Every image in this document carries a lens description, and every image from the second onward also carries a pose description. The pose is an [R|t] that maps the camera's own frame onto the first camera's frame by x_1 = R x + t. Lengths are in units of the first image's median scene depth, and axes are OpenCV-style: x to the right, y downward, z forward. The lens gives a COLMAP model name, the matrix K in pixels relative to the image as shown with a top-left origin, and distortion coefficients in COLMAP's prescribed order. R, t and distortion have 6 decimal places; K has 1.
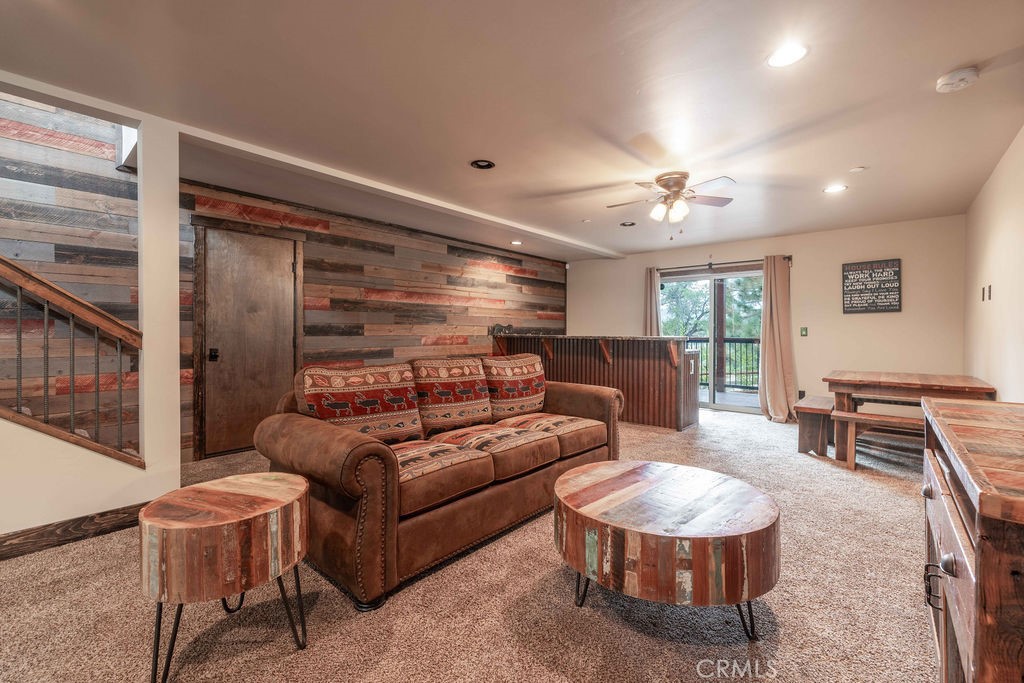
lens RADIAL K [[432.1, 0, 513.6], [0, 432.1, 336.7], [0, 0, 1]] dist [0.001143, 0.000069]
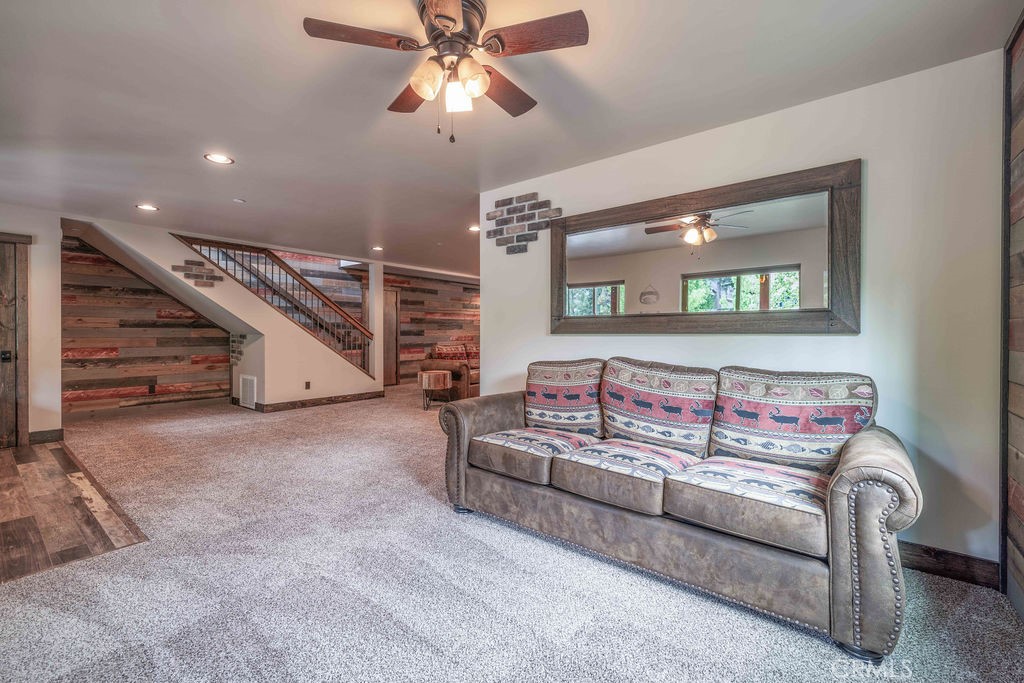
lens RADIAL K [[432.1, 0, 511.5], [0, 432.1, 339.2], [0, 0, 1]] dist [0.001143, 0.000069]
pose [[0.999089, -0.009133, 0.041696, -0.026421], [0.009209, 0.999956, -0.001627, 0.021036], [-0.041679, 0.002010, 0.999129, -1.037161]]
